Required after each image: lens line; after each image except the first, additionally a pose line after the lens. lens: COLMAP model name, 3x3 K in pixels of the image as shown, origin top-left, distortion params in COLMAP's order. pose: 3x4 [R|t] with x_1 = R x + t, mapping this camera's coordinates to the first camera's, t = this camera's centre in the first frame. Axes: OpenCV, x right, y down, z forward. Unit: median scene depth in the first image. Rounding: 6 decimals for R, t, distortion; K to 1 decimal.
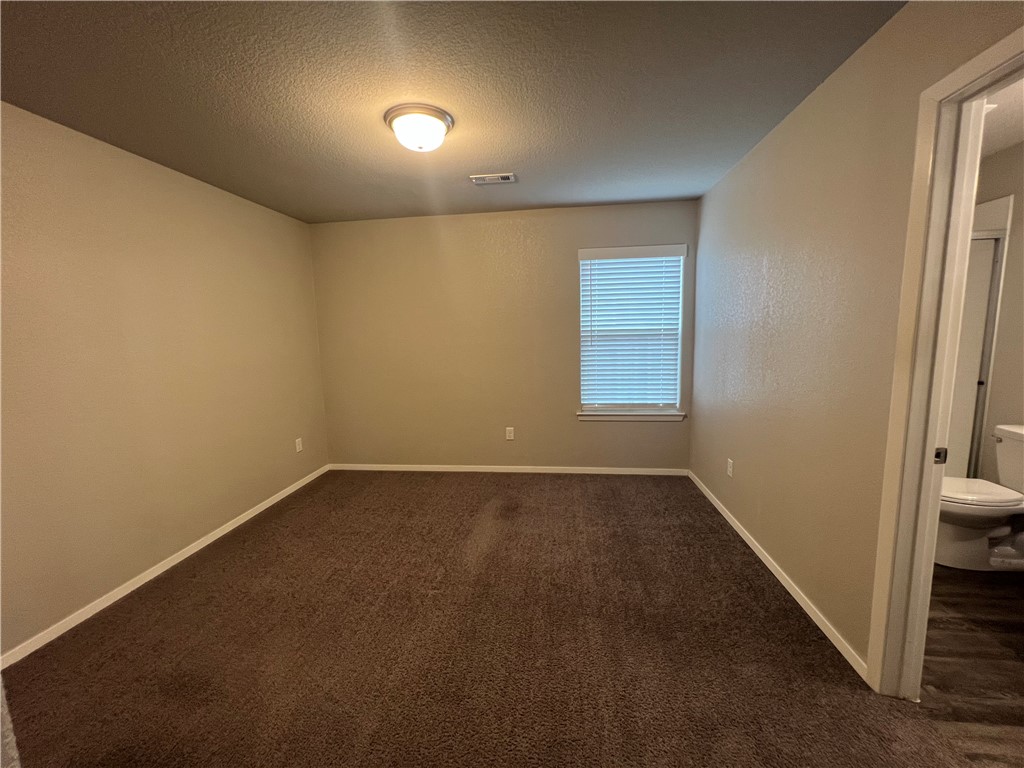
lens RADIAL K [[409.4, 0, 517.8], [0, 409.4, 396.8], [0, 0, 1]] dist [-0.002976, 0.000853]
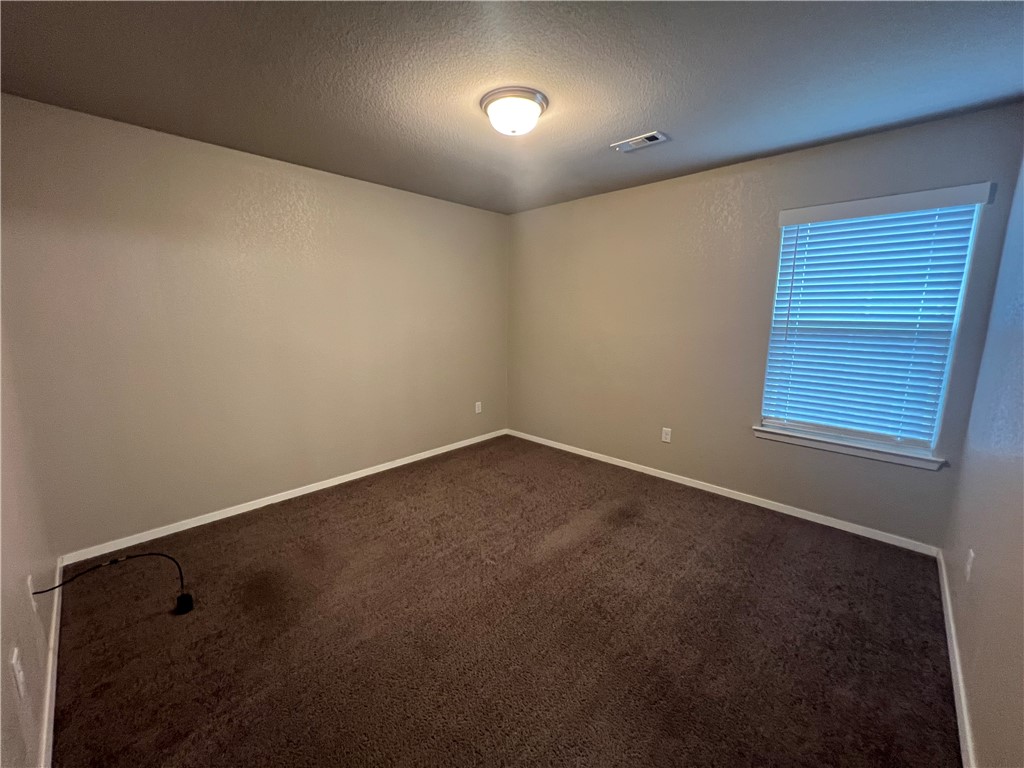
lens RADIAL K [[409.4, 0, 514.0], [0, 409.4, 398.8], [0, 0, 1]] dist [-0.002976, 0.000853]
pose [[0.794939, 0.153741, -0.586887, 0.280775], [-0.123474, 0.988111, 0.091599, -0.033979], [0.593992, -0.000351, 0.804471, 0.121737]]
